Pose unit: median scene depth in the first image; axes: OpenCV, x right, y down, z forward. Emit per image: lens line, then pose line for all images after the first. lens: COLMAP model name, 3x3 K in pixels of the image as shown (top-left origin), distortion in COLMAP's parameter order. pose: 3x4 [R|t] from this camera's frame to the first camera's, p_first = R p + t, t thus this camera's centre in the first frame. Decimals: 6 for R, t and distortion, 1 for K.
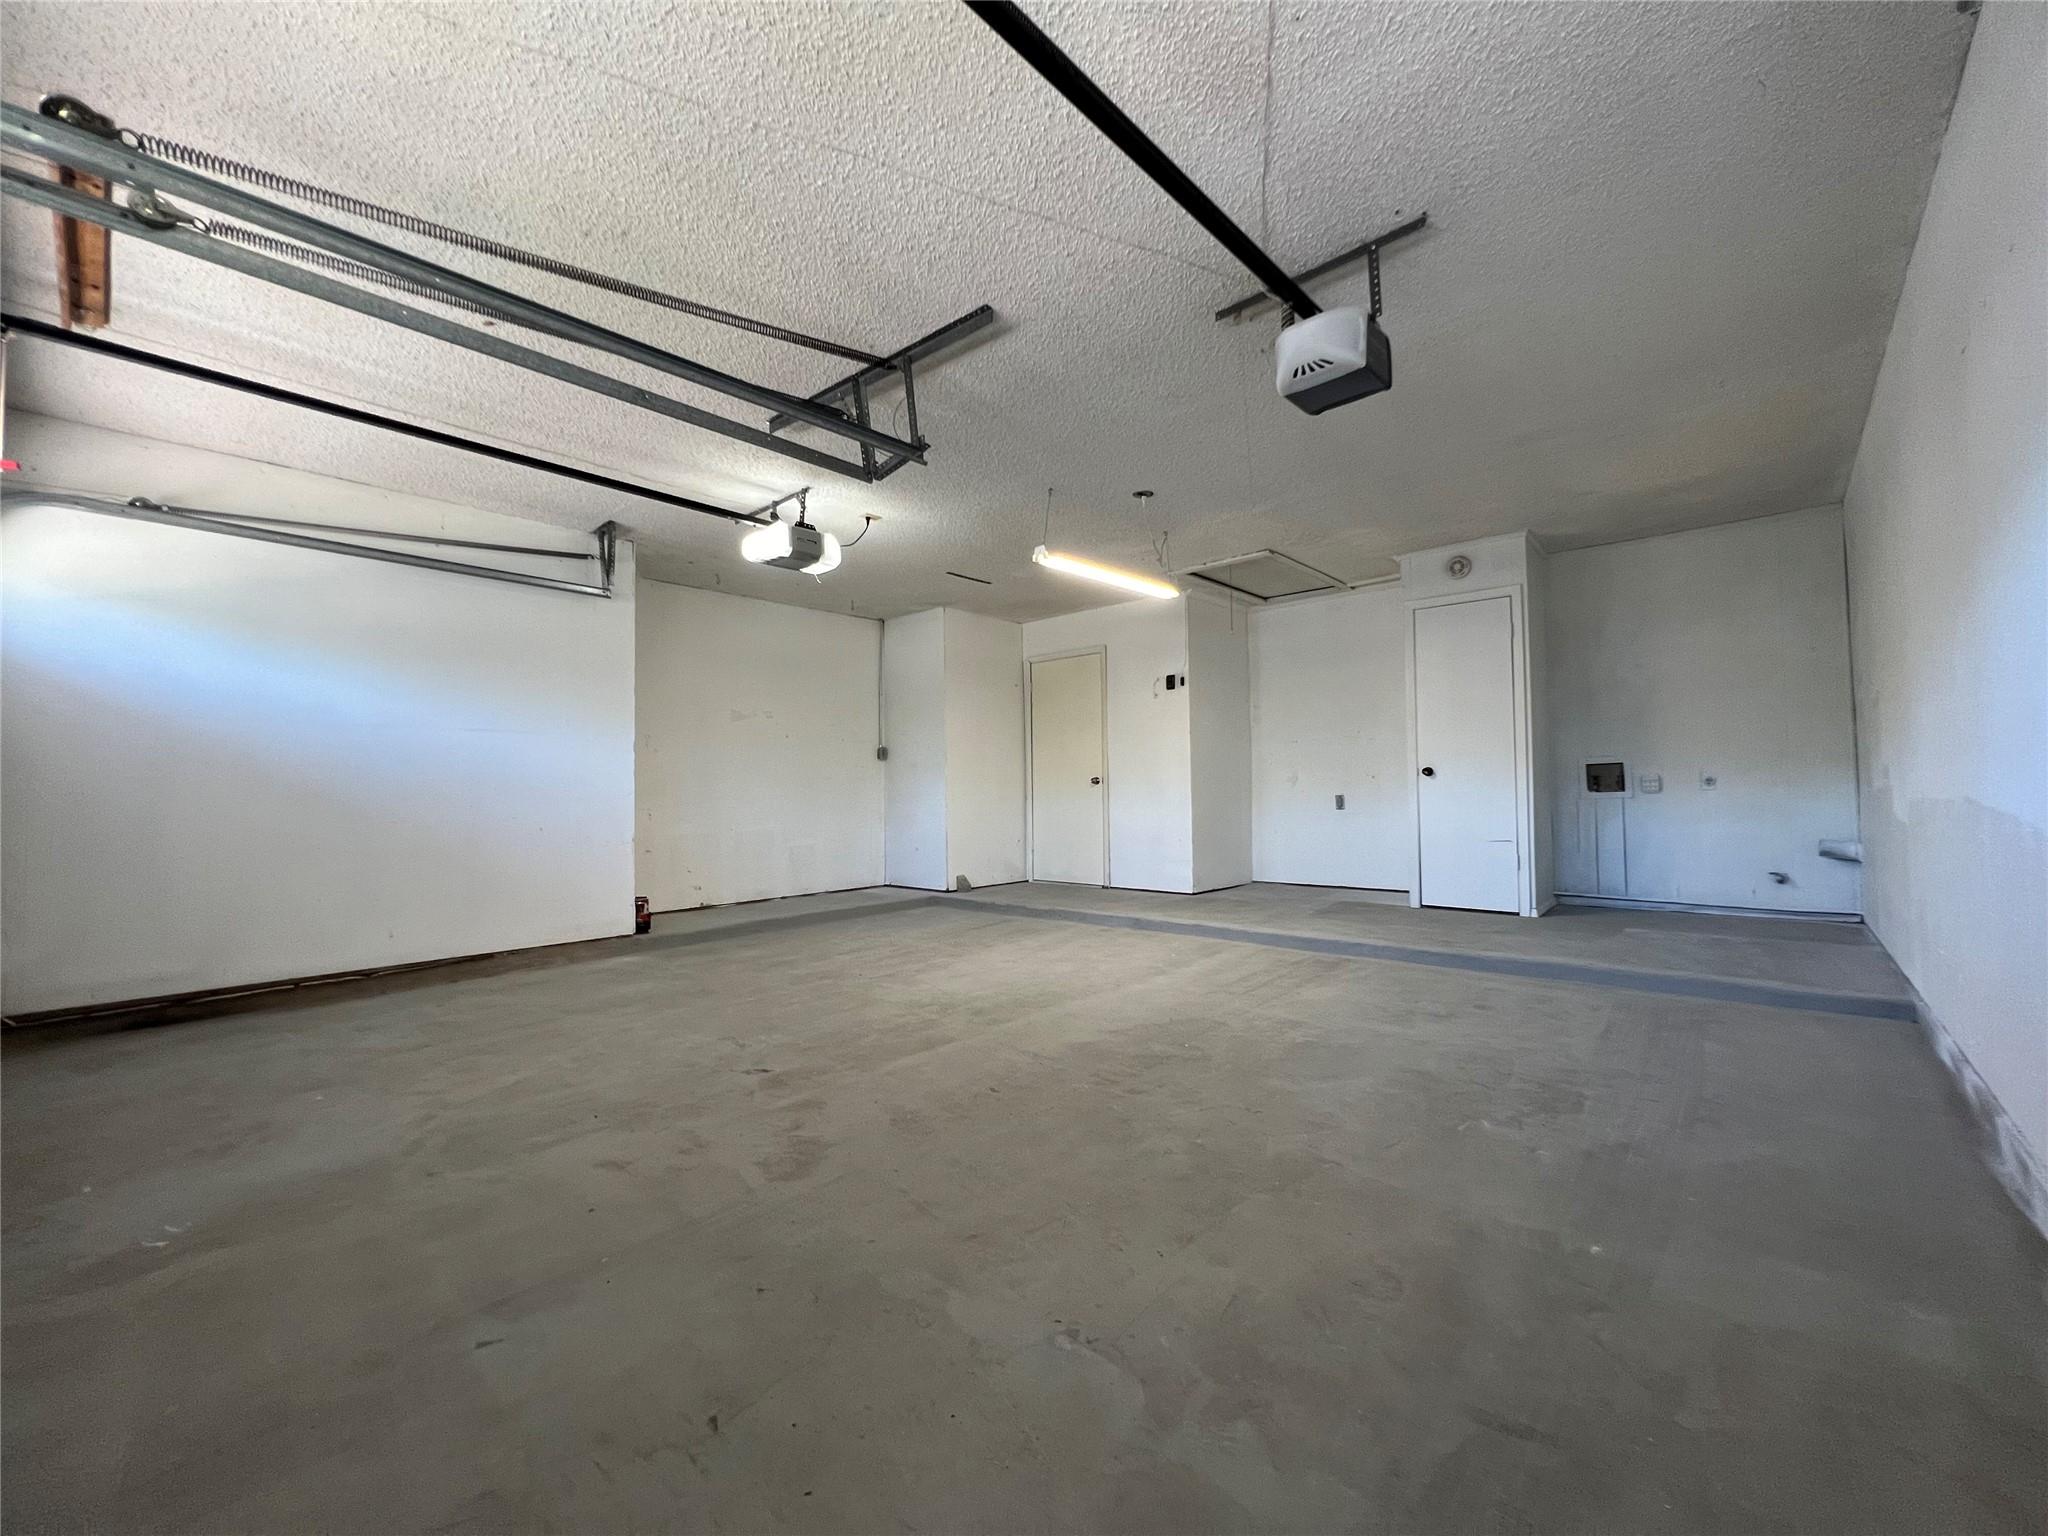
lens RADIAL K [[819.4, 0, 1020.8], [0, 819.4, 765.3], [0, 0, 1]] dist [-0.001690, 0.000165]
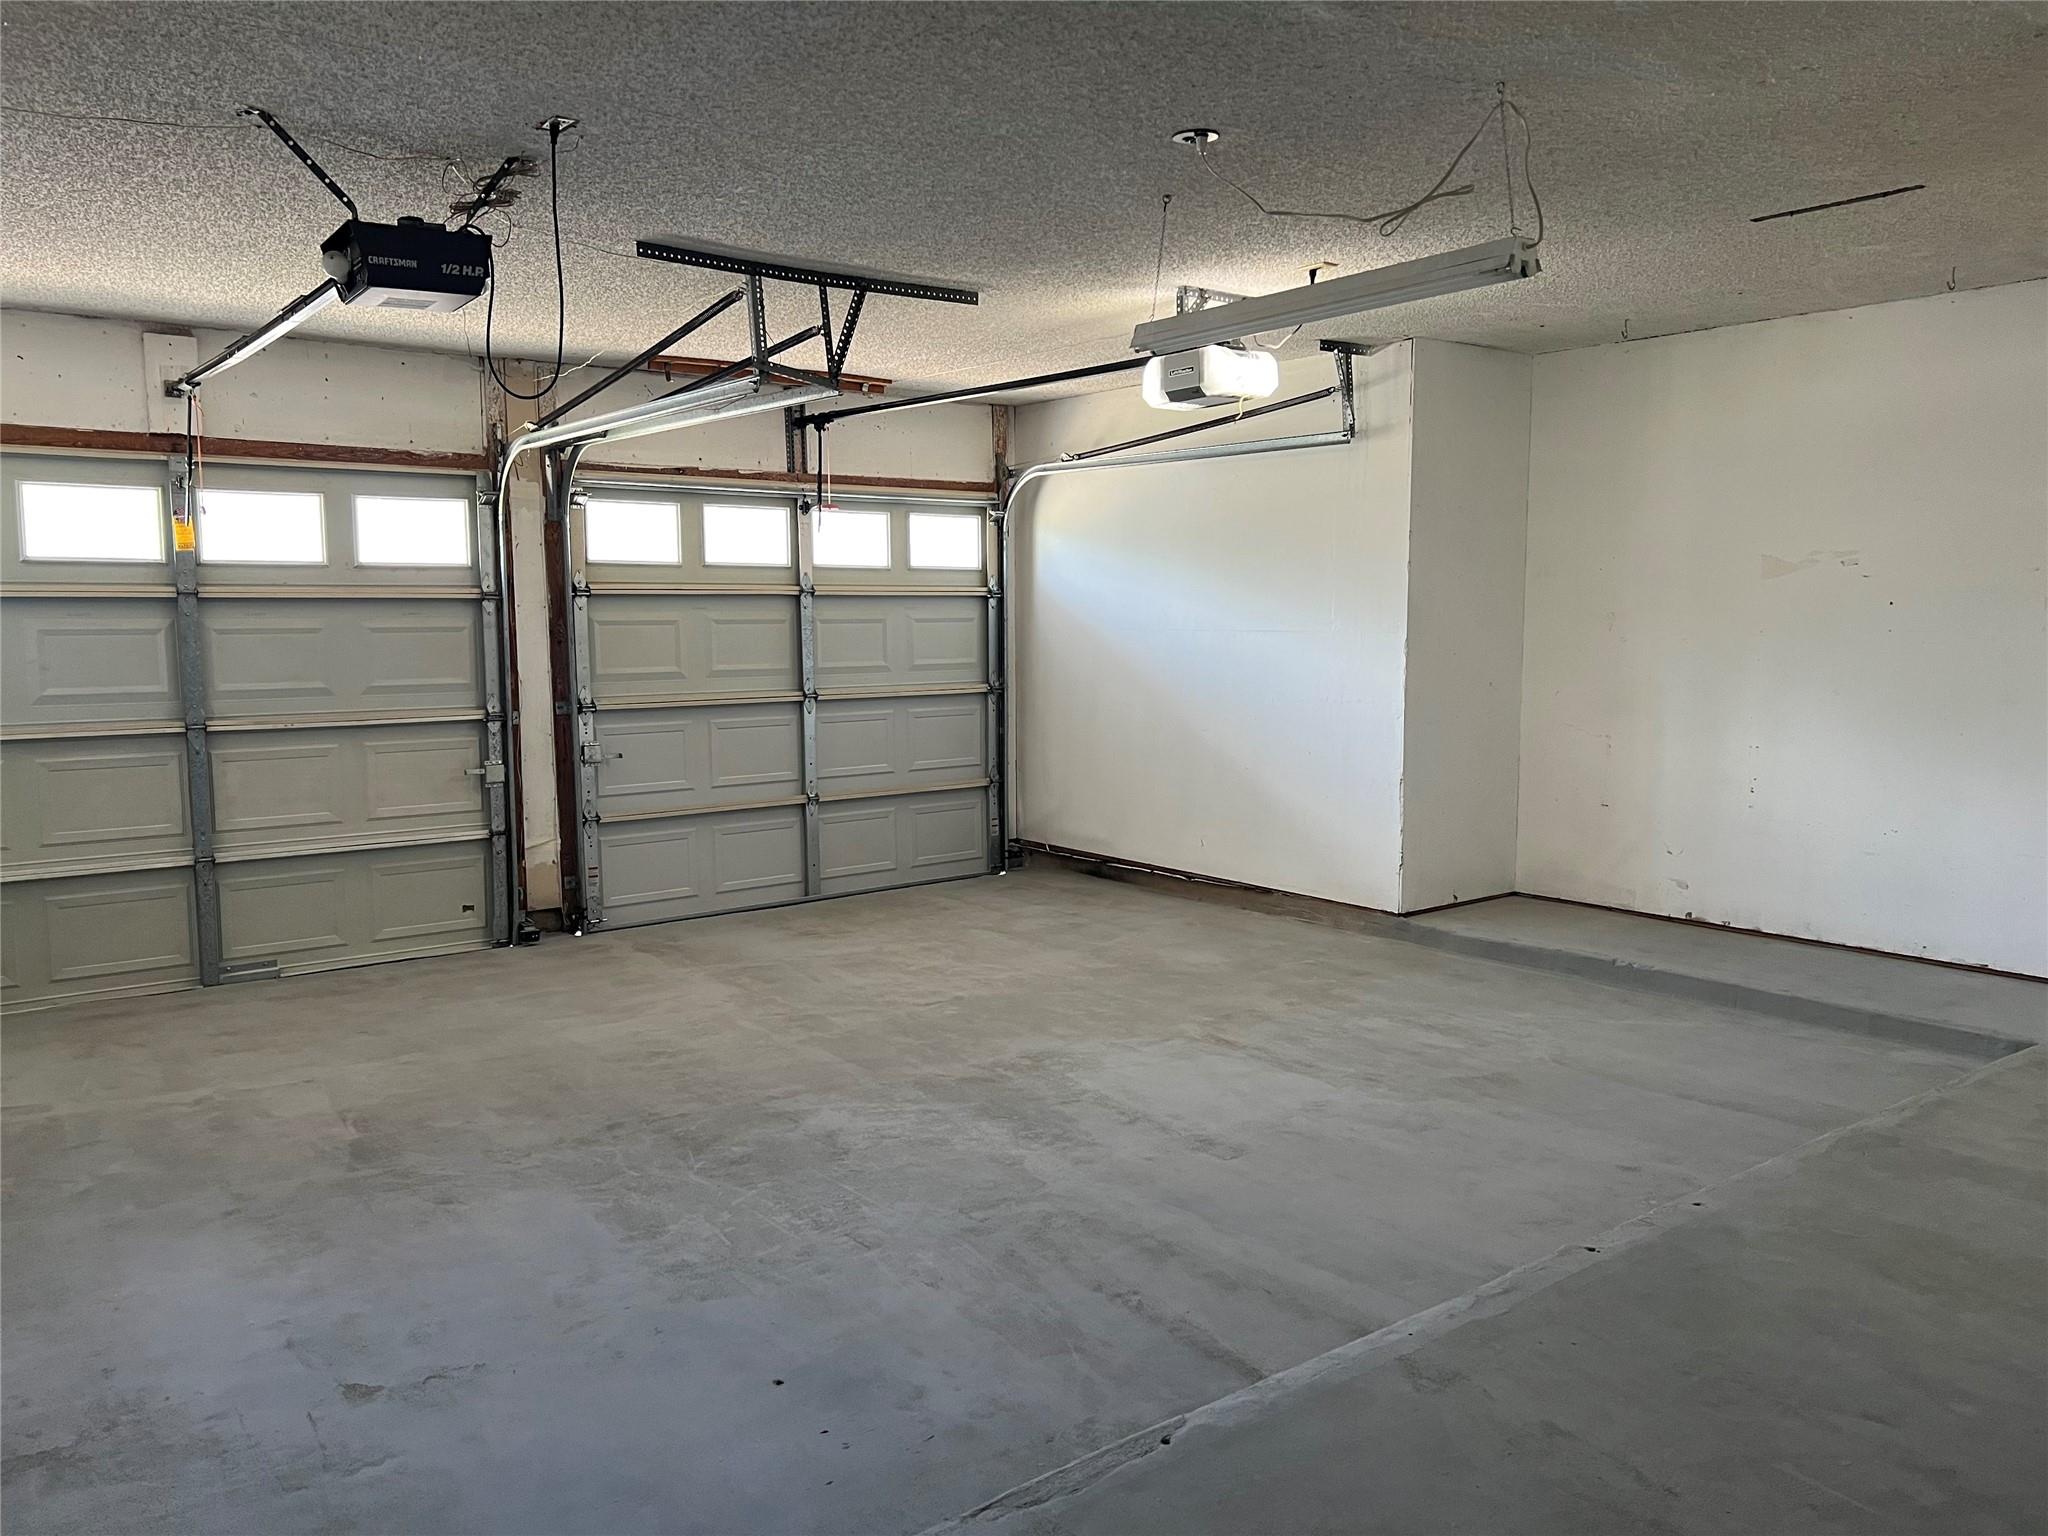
lens RADIAL K [[1536.1, 0, 1024.0], [0, 1536.1, 768.0], [0, 0, 1]] dist [-0.000753, -0.002904]
pose [[-0.172417, 0.118258, -0.977900, 1.229681], [0.038947, 0.992809, 0.113195, -0.115509], [0.984254, -0.018570, -0.175783, 1.303884]]
